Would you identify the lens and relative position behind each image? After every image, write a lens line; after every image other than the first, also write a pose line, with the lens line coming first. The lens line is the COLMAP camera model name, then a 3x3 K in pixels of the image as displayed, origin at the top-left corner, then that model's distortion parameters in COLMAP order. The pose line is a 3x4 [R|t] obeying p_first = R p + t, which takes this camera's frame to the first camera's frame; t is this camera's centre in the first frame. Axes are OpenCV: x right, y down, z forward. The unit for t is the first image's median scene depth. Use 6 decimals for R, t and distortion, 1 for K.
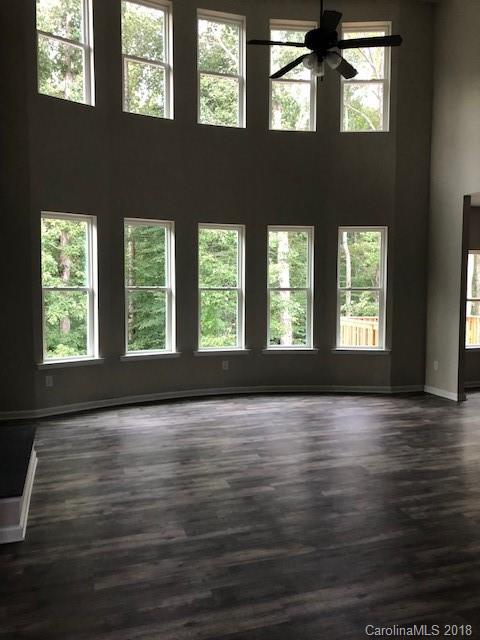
lens RADIAL K [[526.9, 0, 239.5], [0, 526.9, 320.4], [0, 0, 1]] dist [0.040645, -0.034806]
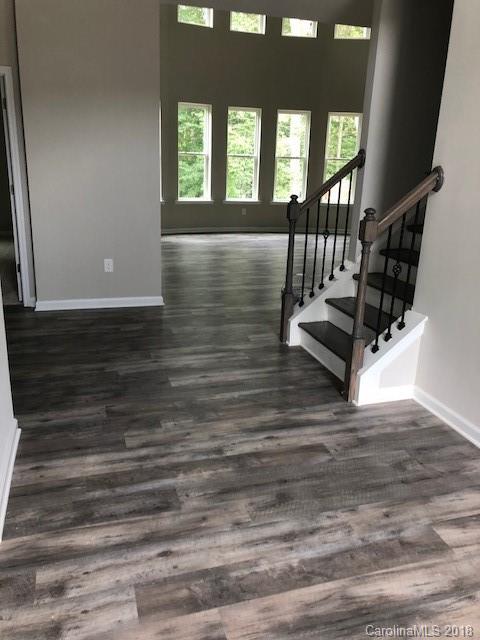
lens RADIAL K [[526.9, 0, 242.3], [0, 526.9, 318.8], [0, 0, 1]] dist [0.040645, -0.034806]
pose [[0.999271, 0.037449, -0.007368, -0.009681], [-0.034824, 0.973601, 0.225584, 0.045560], [0.015621, -0.225163, 0.974196, -0.490334]]
